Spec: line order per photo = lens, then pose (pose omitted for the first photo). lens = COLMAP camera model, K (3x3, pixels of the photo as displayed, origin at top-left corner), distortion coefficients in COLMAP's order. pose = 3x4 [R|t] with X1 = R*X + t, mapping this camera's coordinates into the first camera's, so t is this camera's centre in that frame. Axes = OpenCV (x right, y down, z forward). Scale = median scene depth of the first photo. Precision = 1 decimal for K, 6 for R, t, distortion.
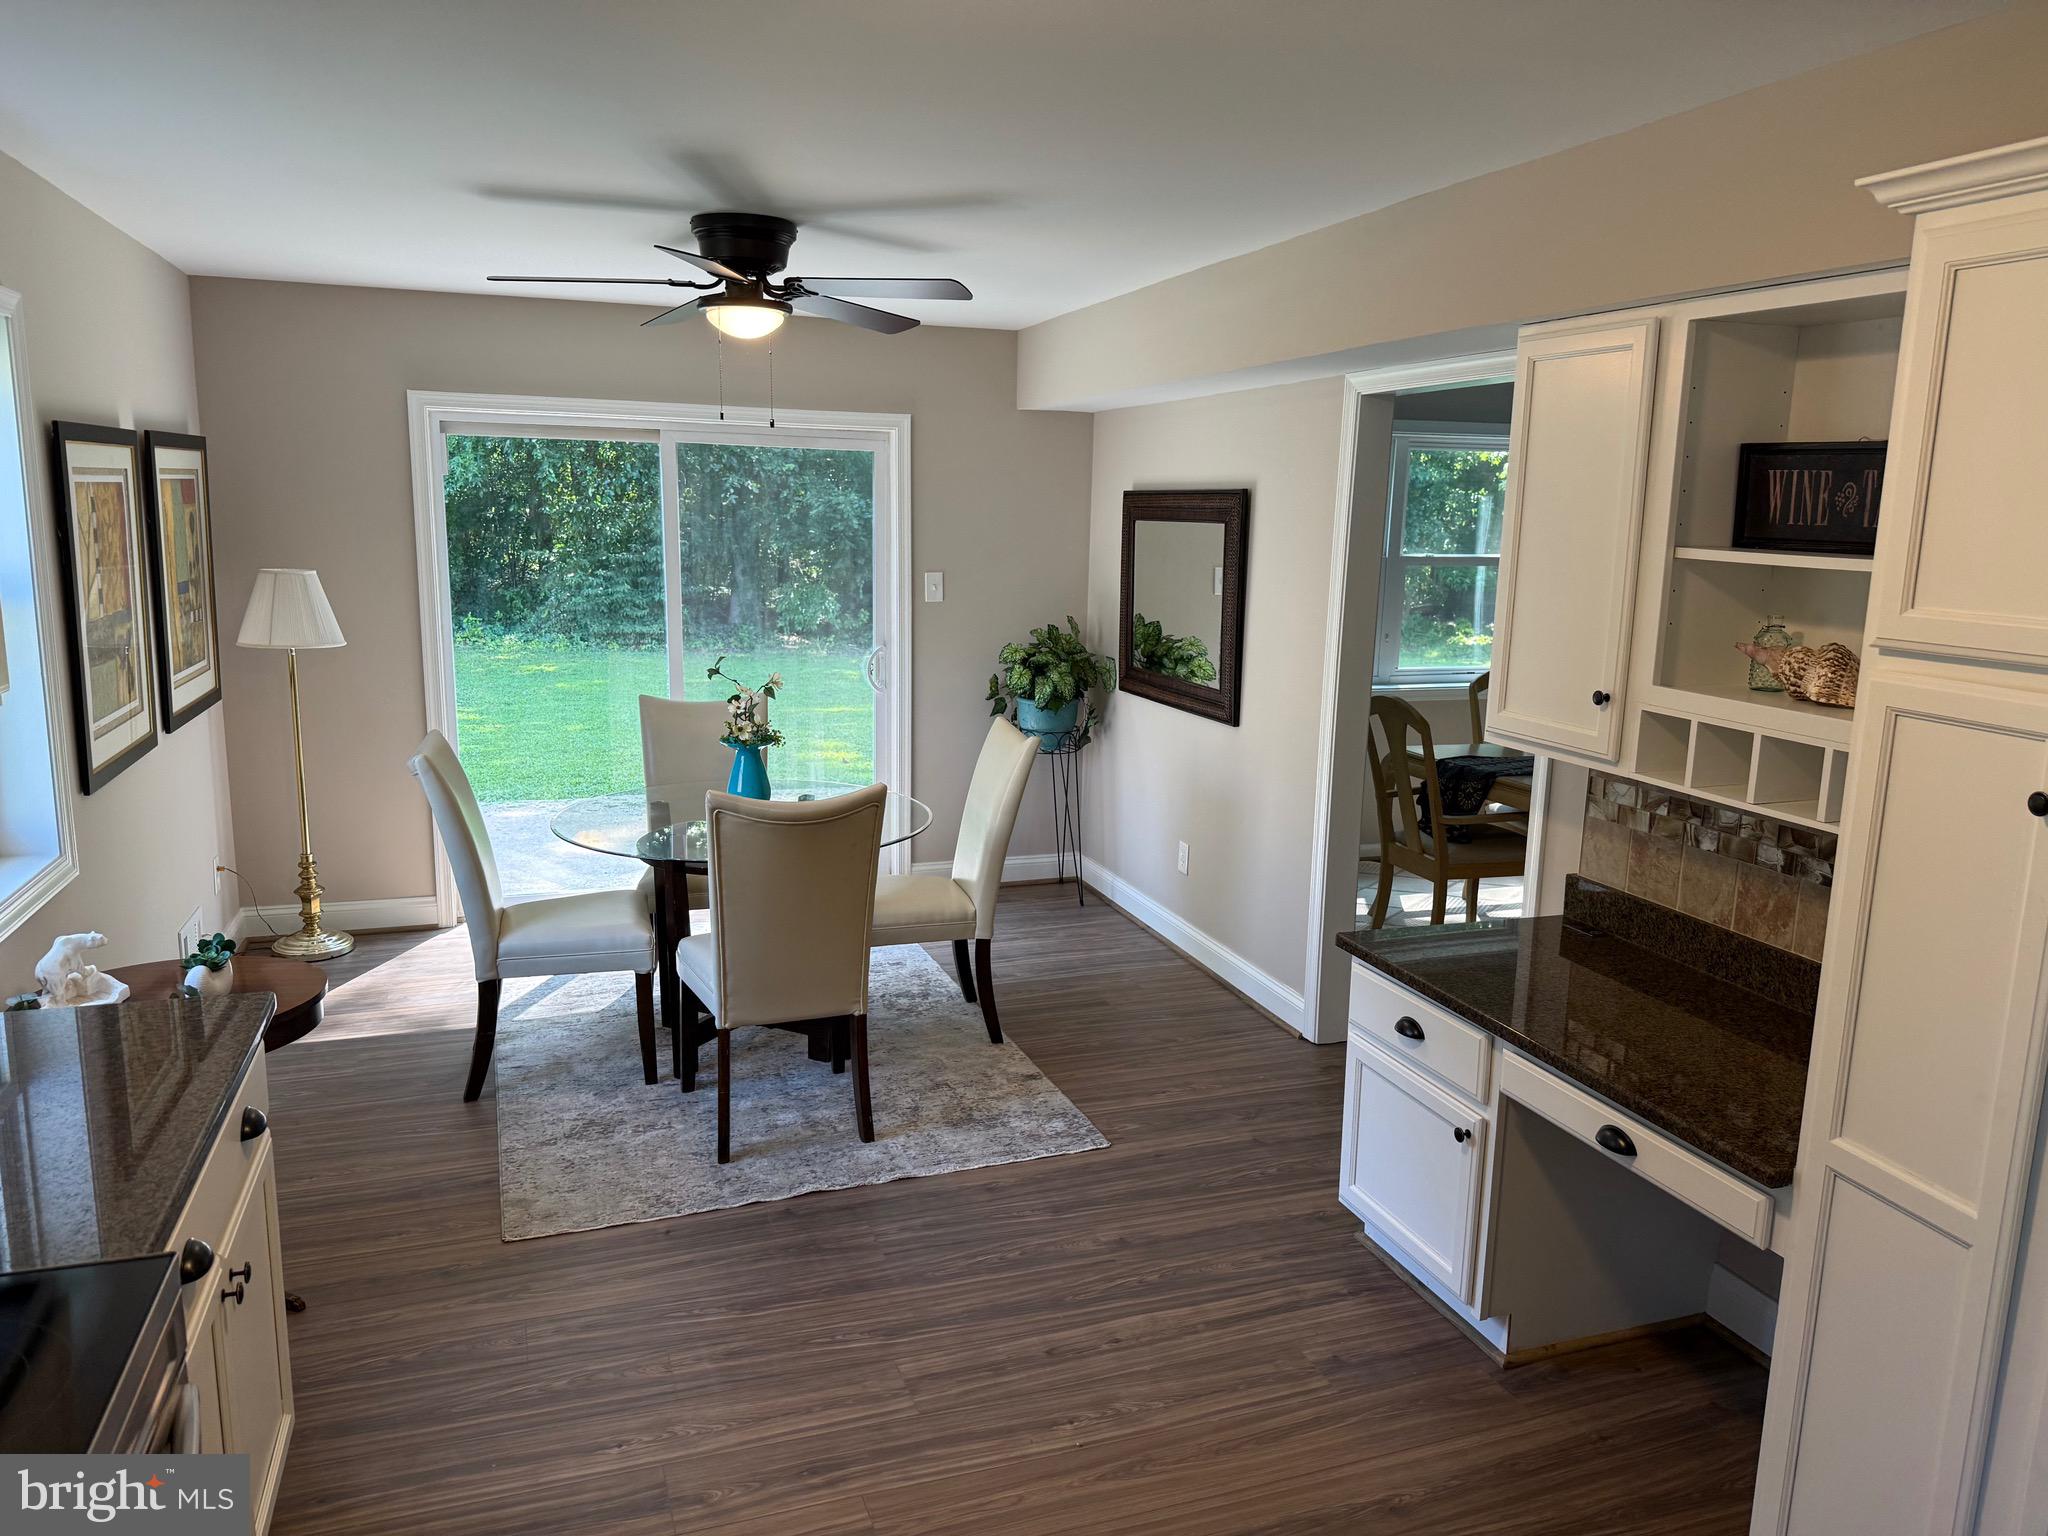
lens RADIAL K [[1419.4, 0, 1025.1], [0, 1419.4, 762.6], [0, 0, 1]] dist [0.130710, -0.200133]
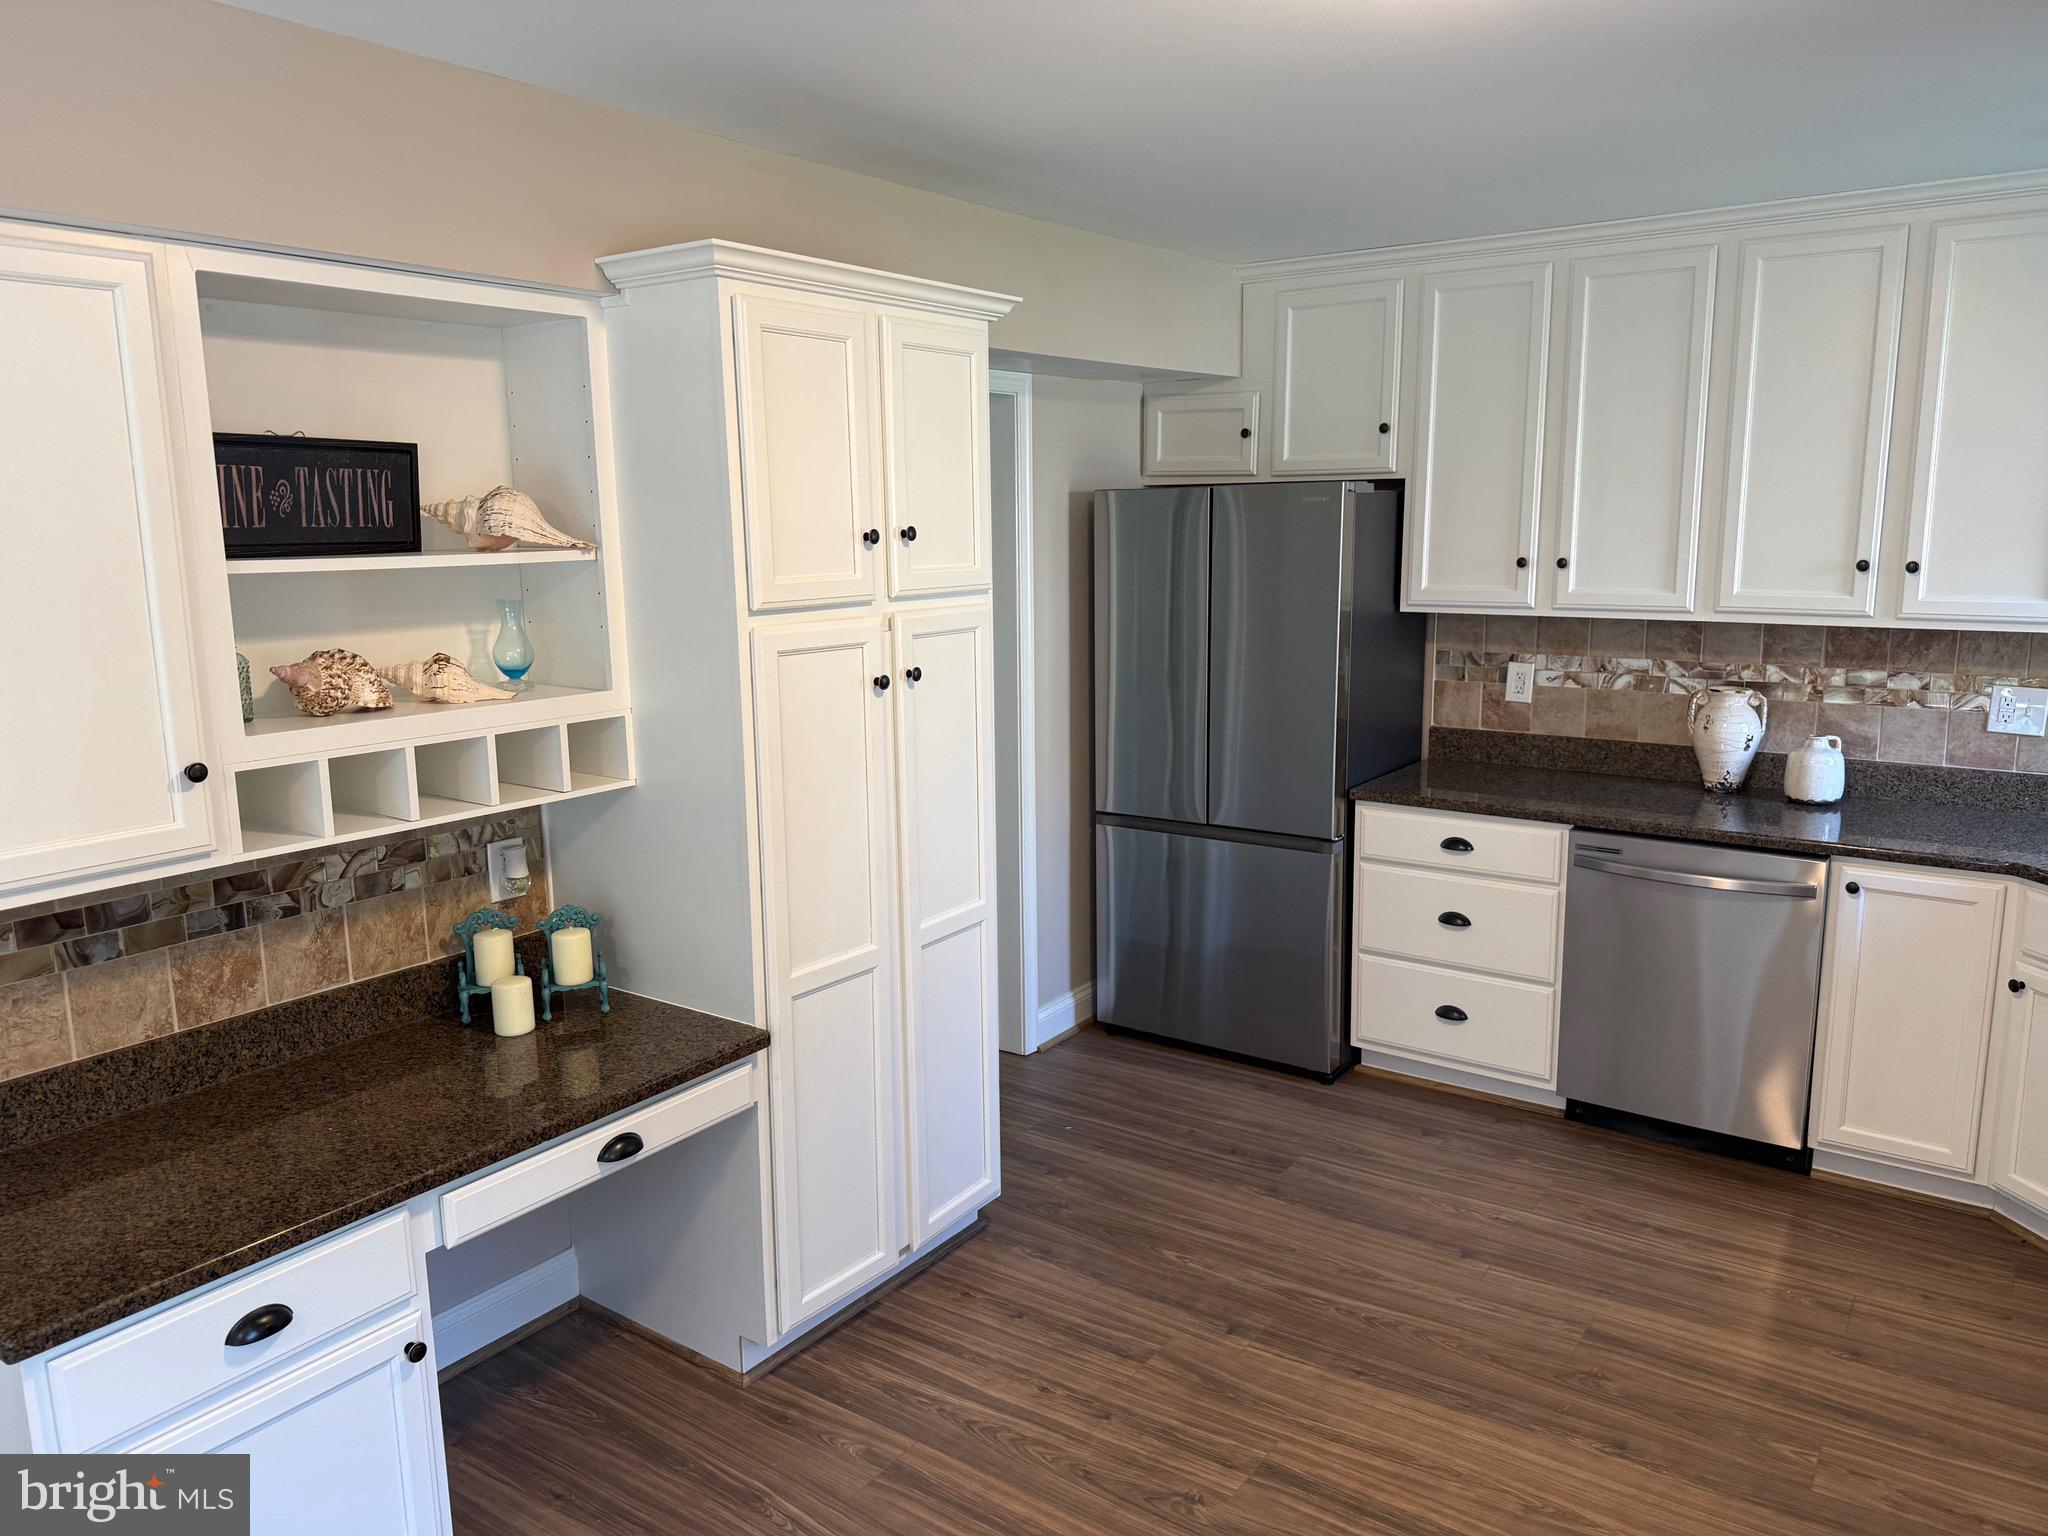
lens RADIAL K [[1419.4, 0, 1025.1], [0, 1419.4, 762.6], [0, 0, 1]] dist [0.130710, -0.200133]
pose [[-0.573957, -0.157725, 0.803552, -0.462405], [0.146666, 0.945608, 0.290369, -0.216101], [-0.805644, 0.284513, -0.519606, 1.120946]]
